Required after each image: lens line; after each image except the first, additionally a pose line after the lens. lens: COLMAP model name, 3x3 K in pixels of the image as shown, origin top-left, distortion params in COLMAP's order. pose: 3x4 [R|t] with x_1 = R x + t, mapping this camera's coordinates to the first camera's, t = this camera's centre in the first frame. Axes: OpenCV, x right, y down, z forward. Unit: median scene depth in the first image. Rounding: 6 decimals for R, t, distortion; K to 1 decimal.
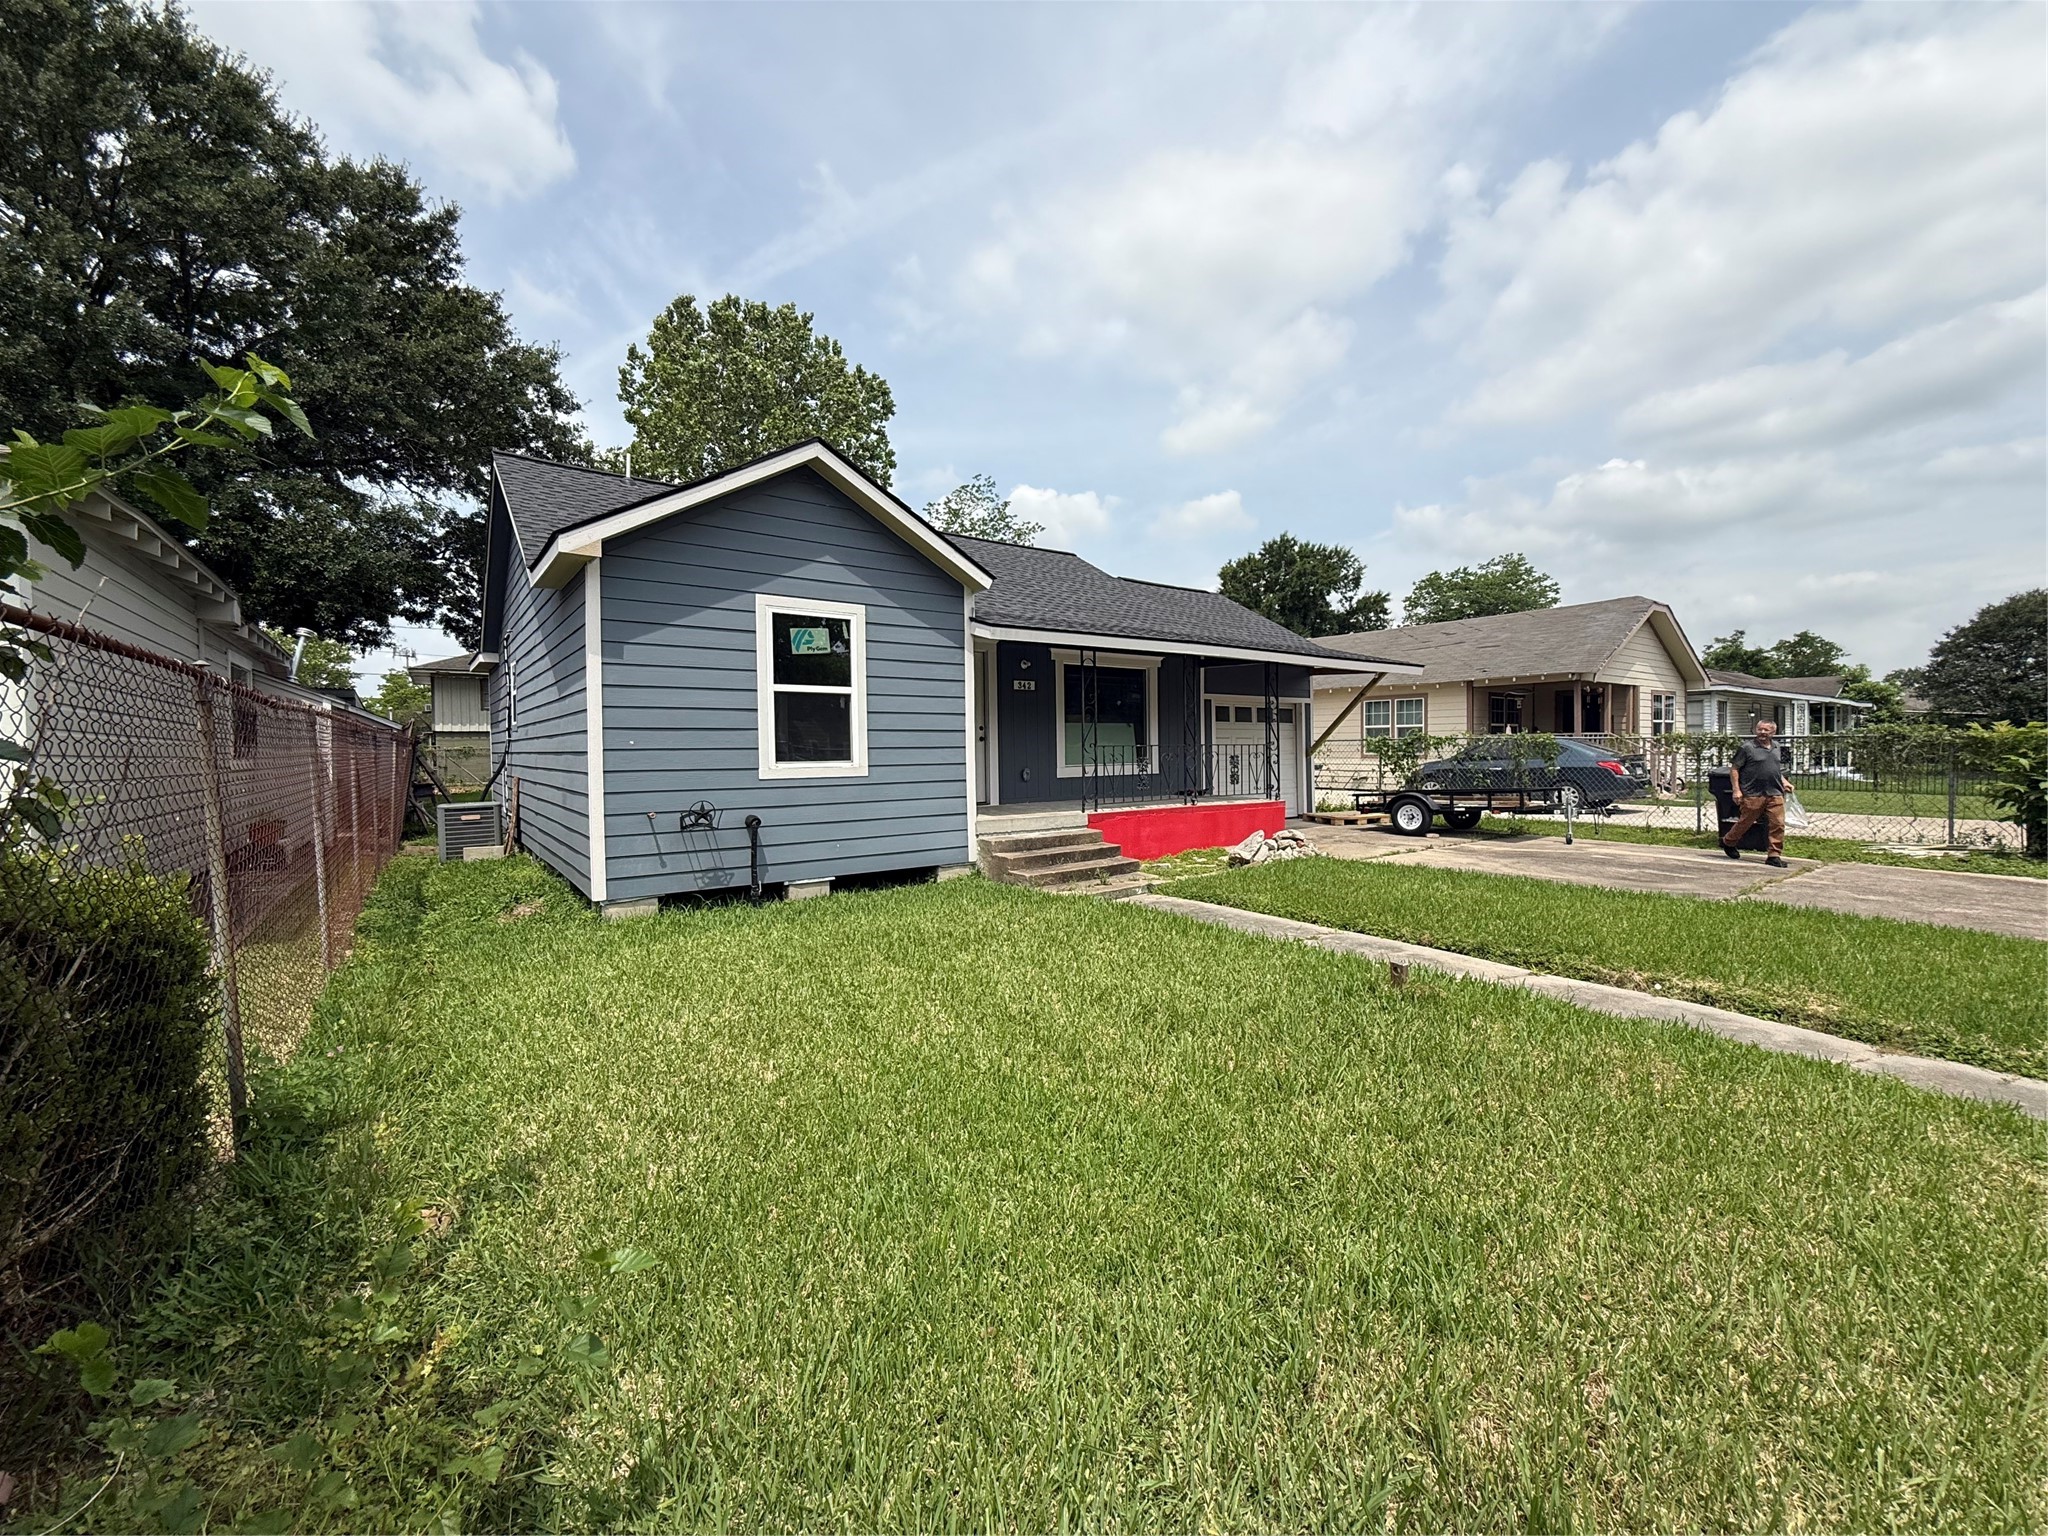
lens RADIAL K [[817.7, 0, 1023.4], [0, 817.7, 769.4], [0, 0, 1]] dist [-0.000003, 0.000002]
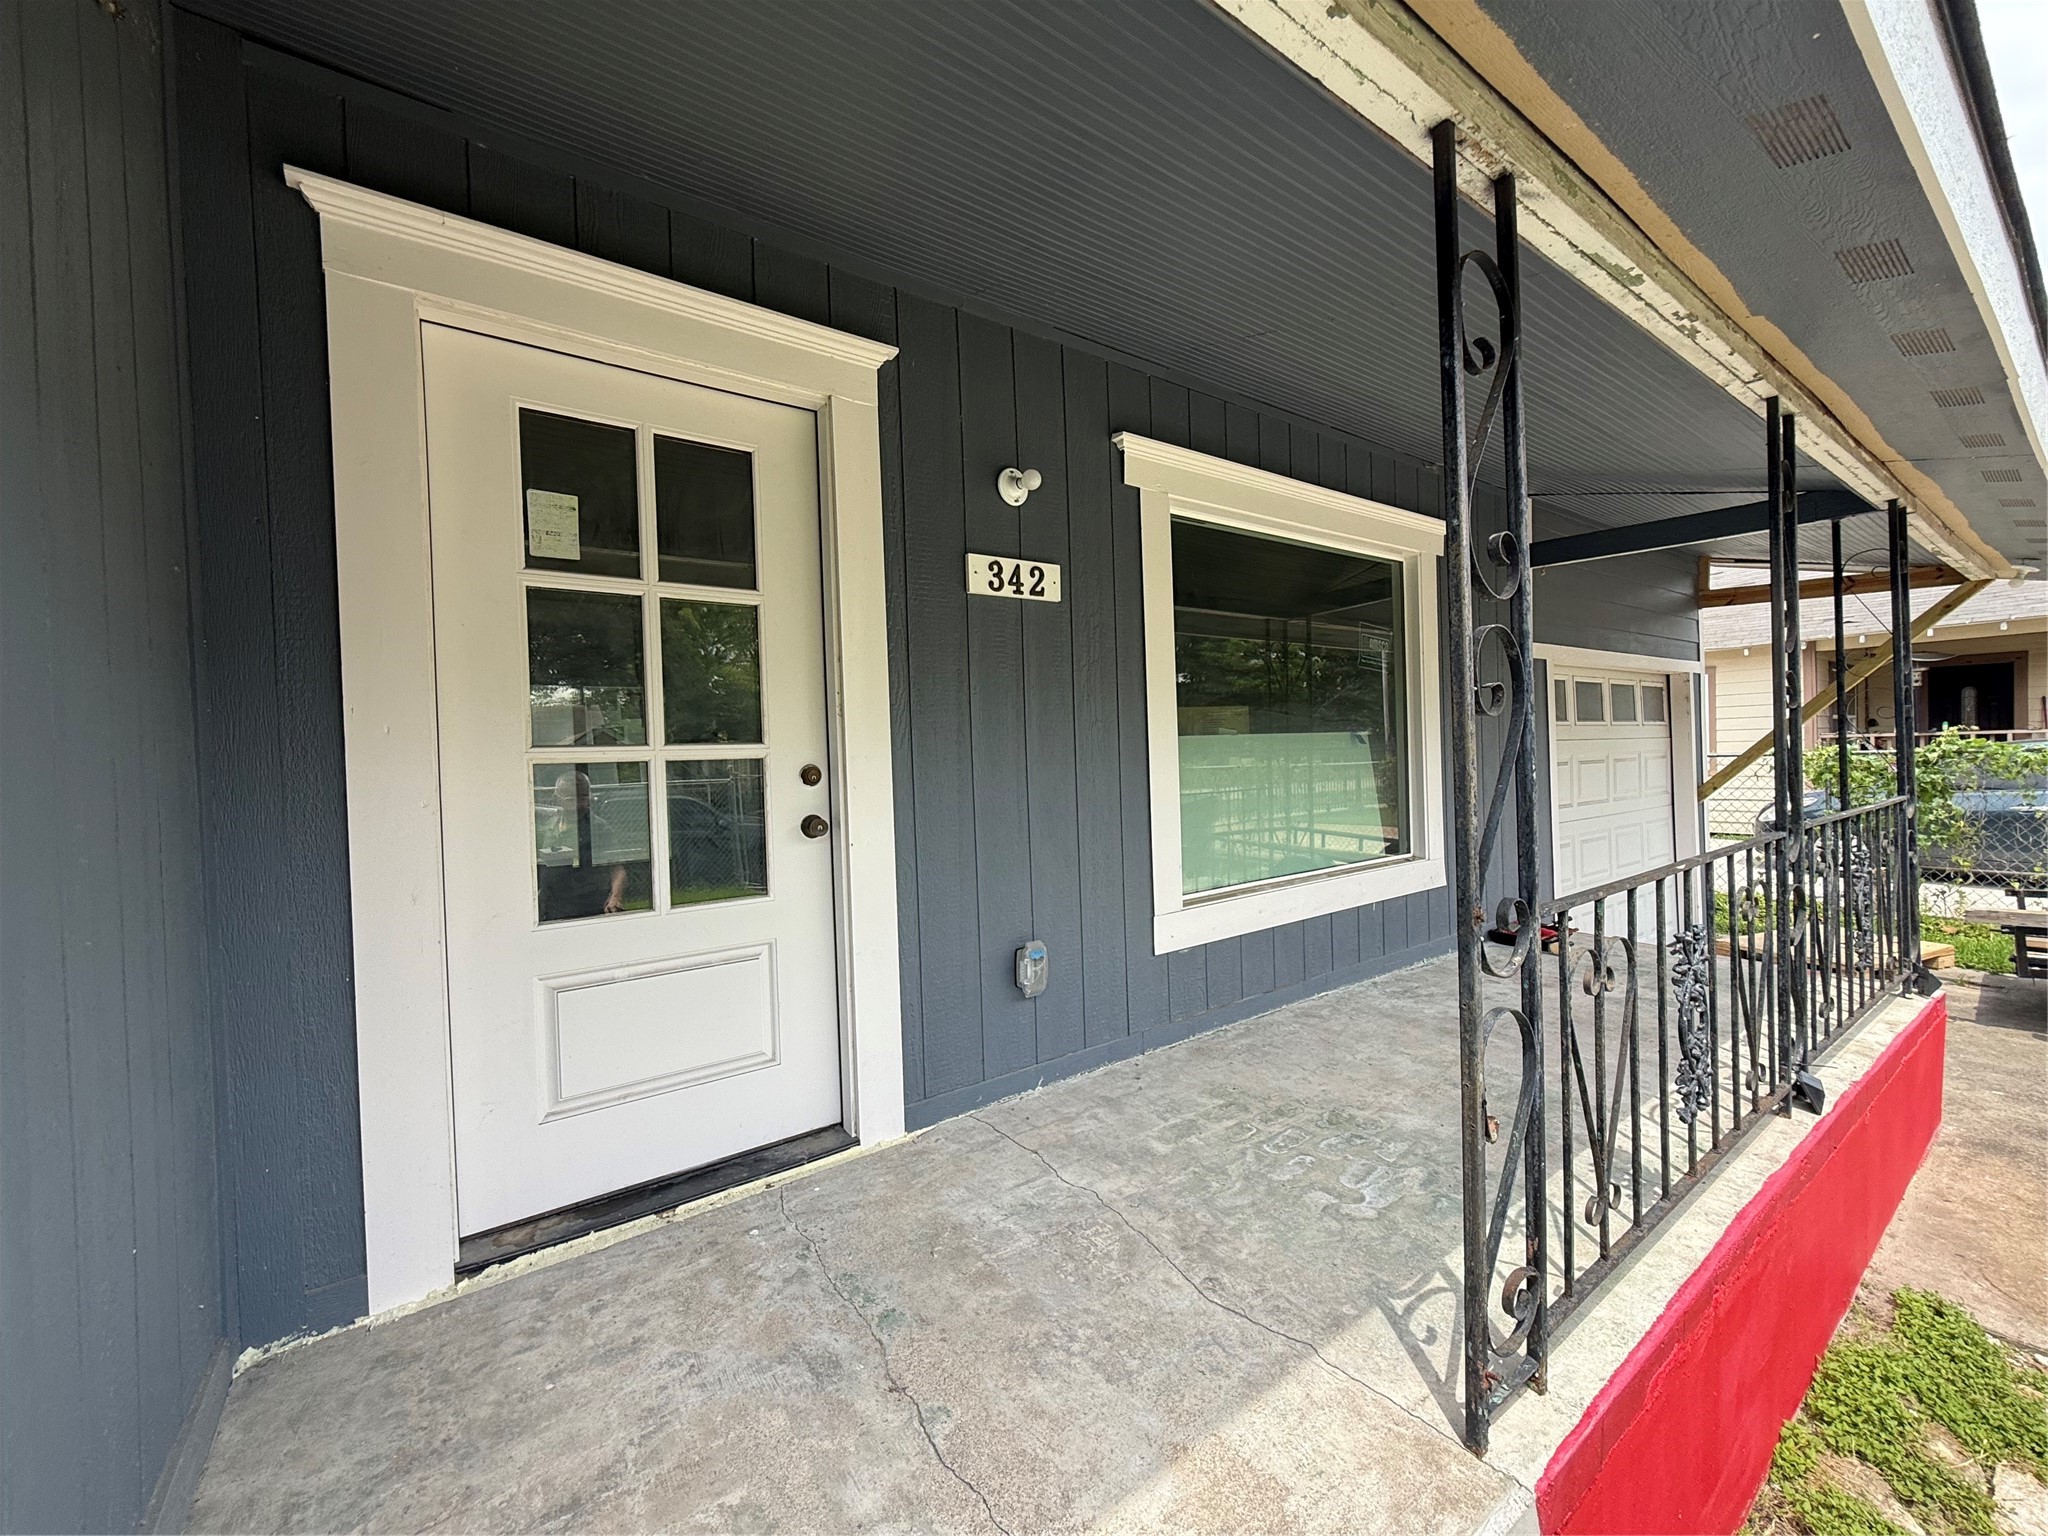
lens RADIAL K [[817.7, 0, 1024.3], [0, 817.7, 768.0], [0, 0, 1]] dist [-0.000003, 0.000002]
pose [[0.999518, -0.027154, -0.015054, 0.004959], [0.026880, 0.999475, -0.018104, -0.043572], [0.015538, 0.017690, 0.999723, 0.740307]]
